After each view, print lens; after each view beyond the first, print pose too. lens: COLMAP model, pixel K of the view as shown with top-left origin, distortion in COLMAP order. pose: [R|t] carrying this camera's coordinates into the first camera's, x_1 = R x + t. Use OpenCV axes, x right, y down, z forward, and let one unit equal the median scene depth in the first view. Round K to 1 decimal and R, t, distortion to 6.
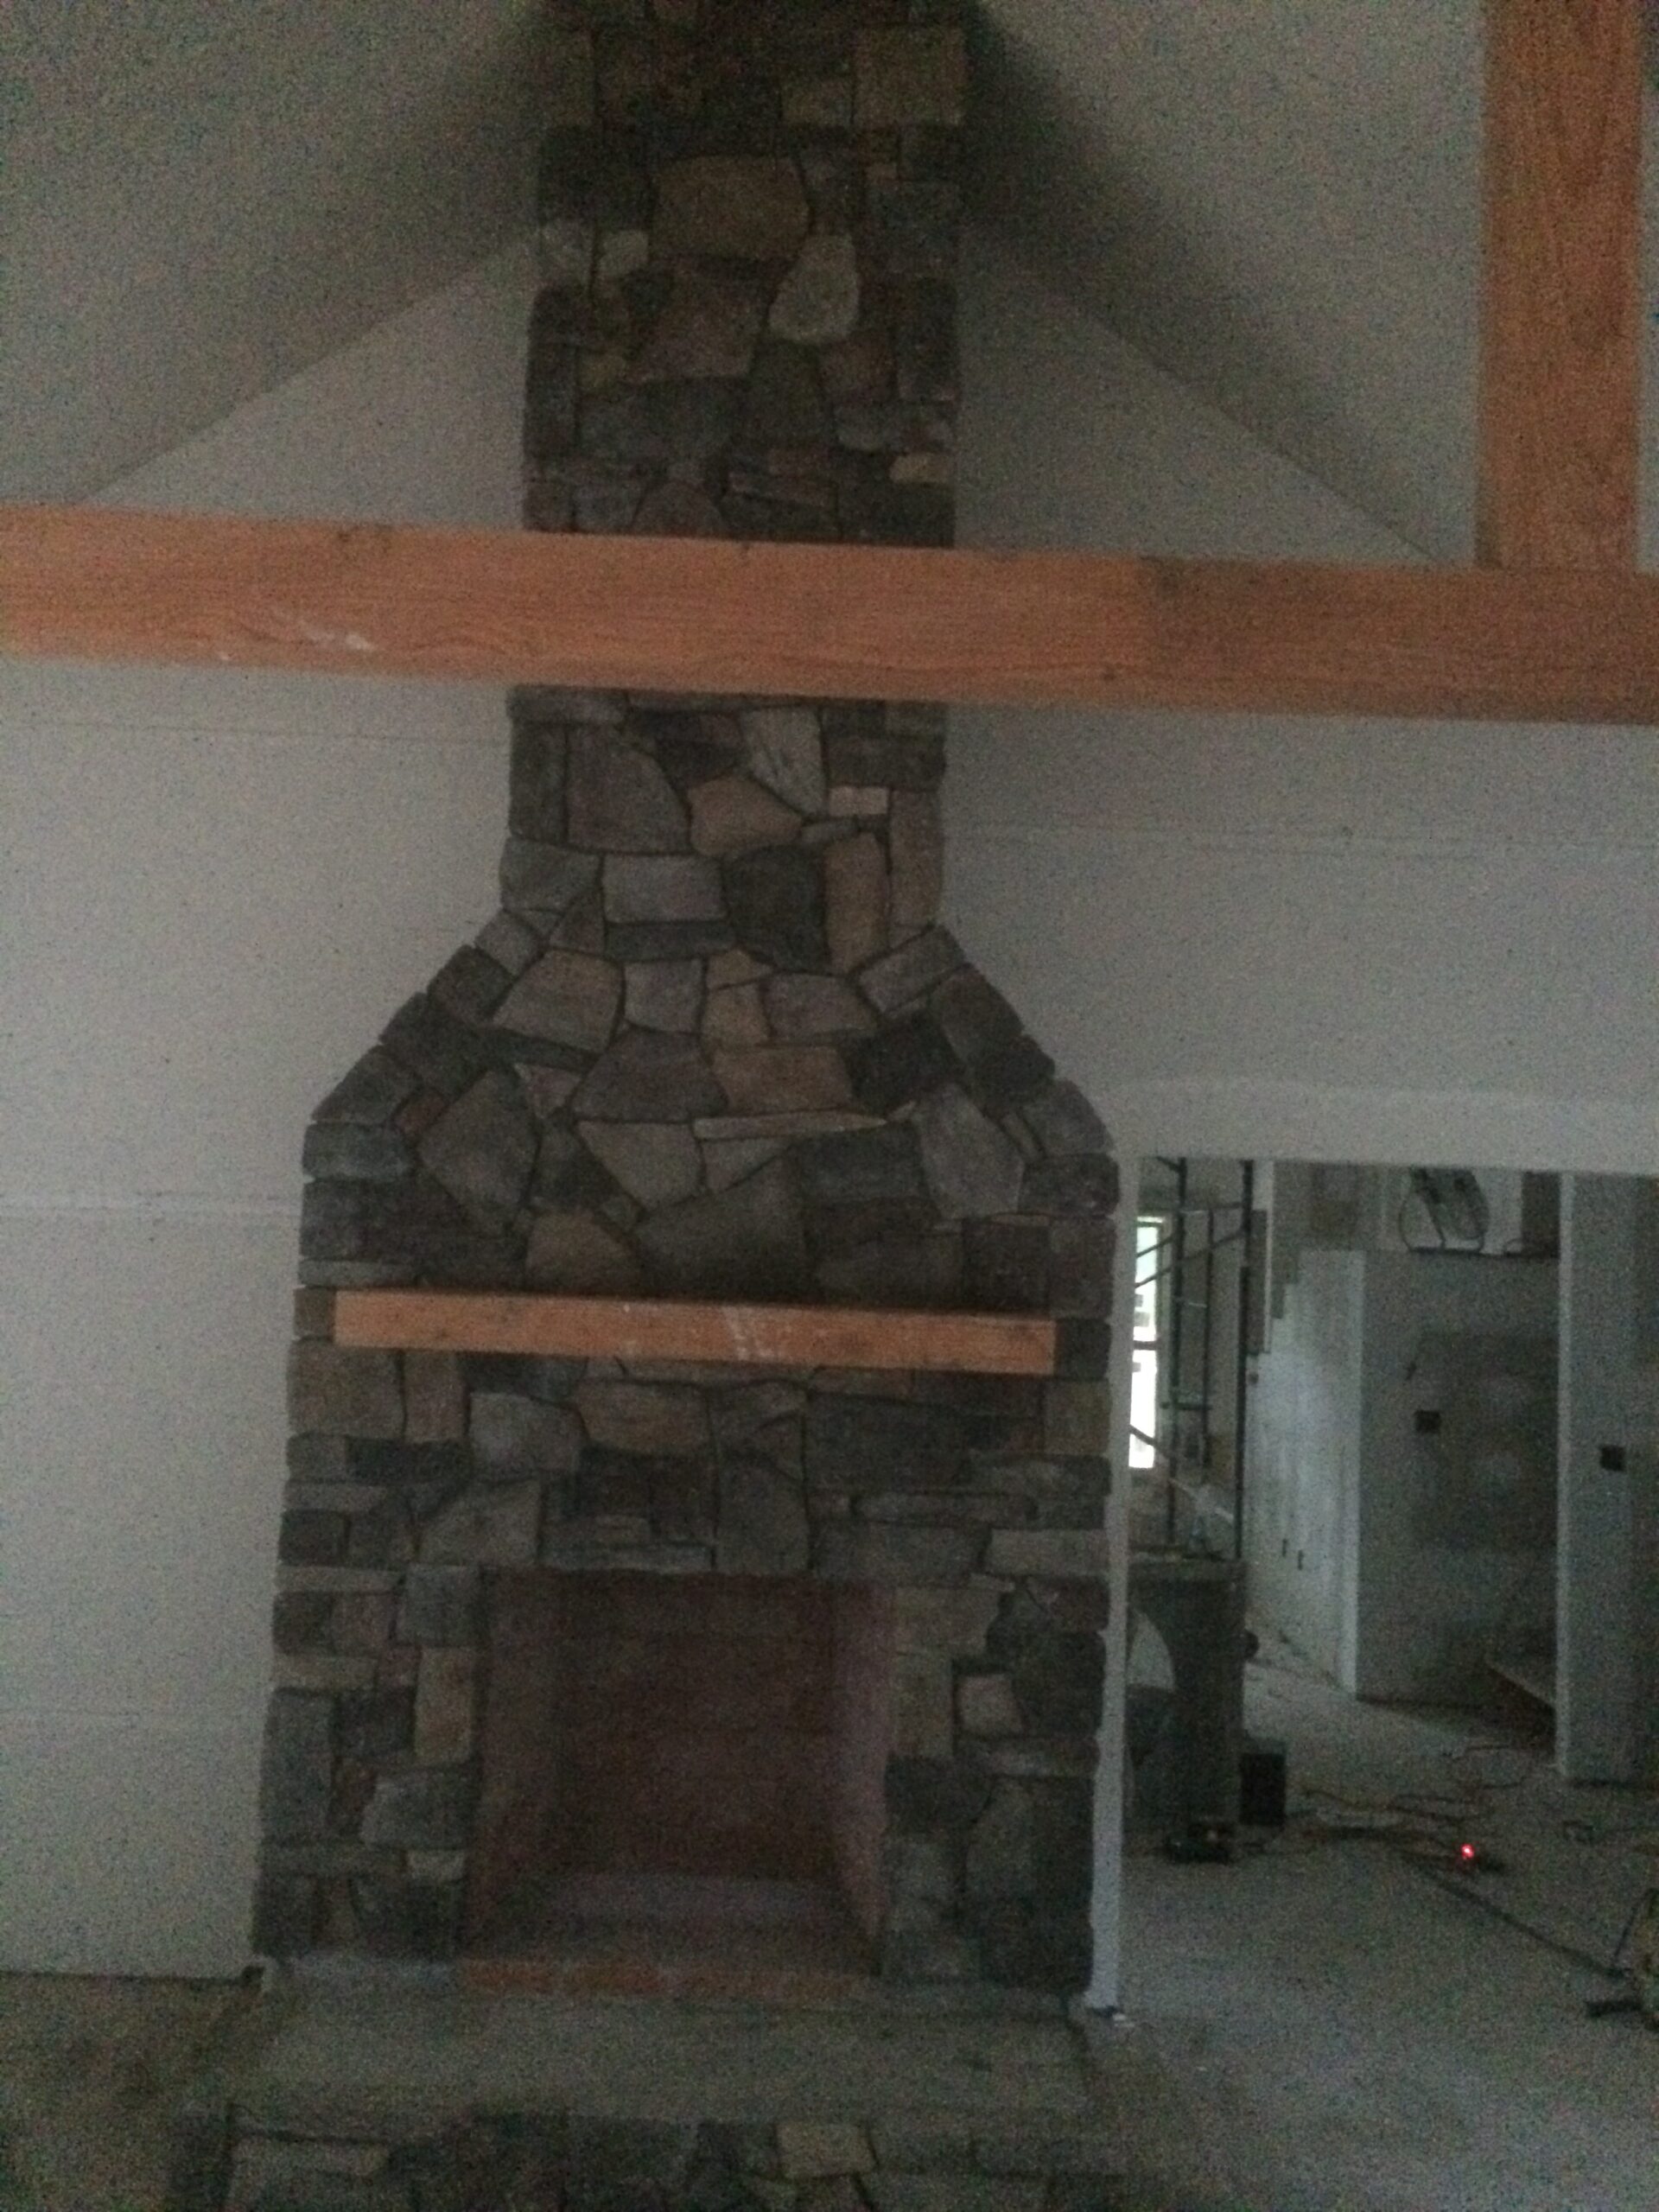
lens RADIAL K [[1927.5, 0, 829.6], [0, 1927.5, 1102.3], [0, 0, 1]] dist [0.087689, -0.000053]
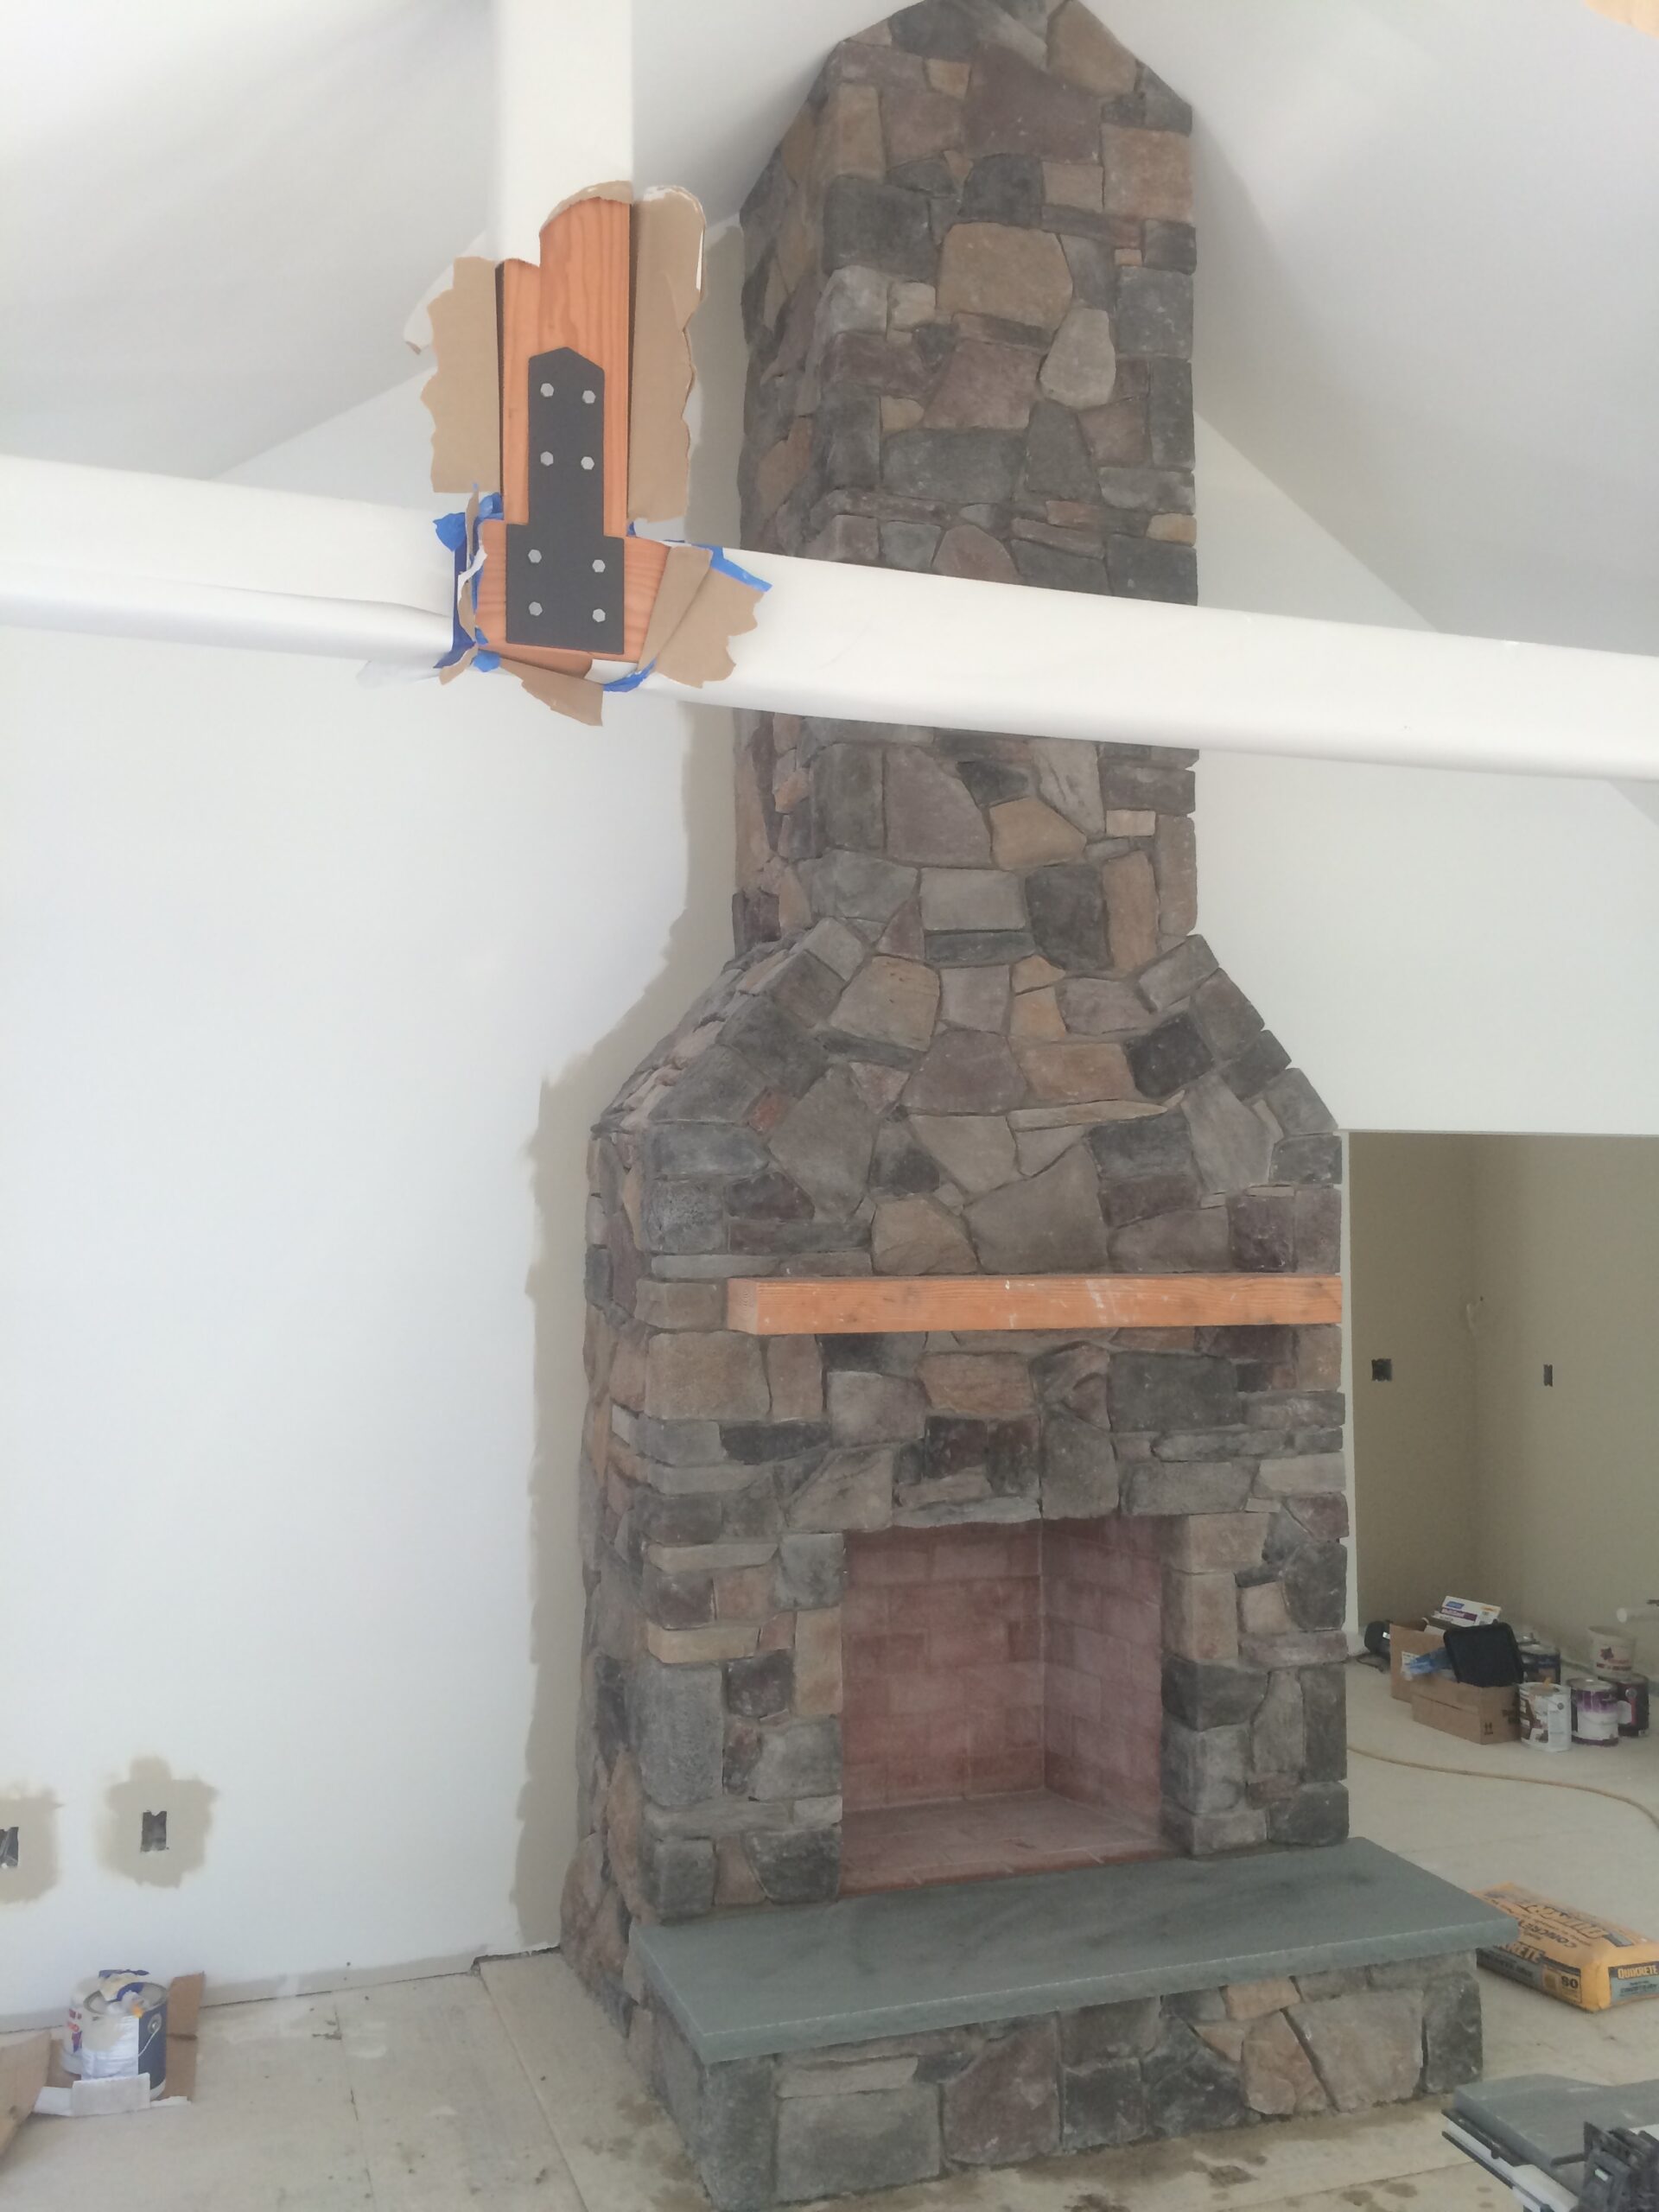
lens RADIAL K [[1927.5, 0, 831.6], [0, 1927.5, 1112.3], [0, 0, 1]] dist [0.087689, -0.000053]
pose [[0.939506, -0.023002, 0.341758, -0.540586], [0.015134, 0.999556, 0.025671, -0.020246], [-0.342197, -0.018946, 0.939437, 0.002748]]
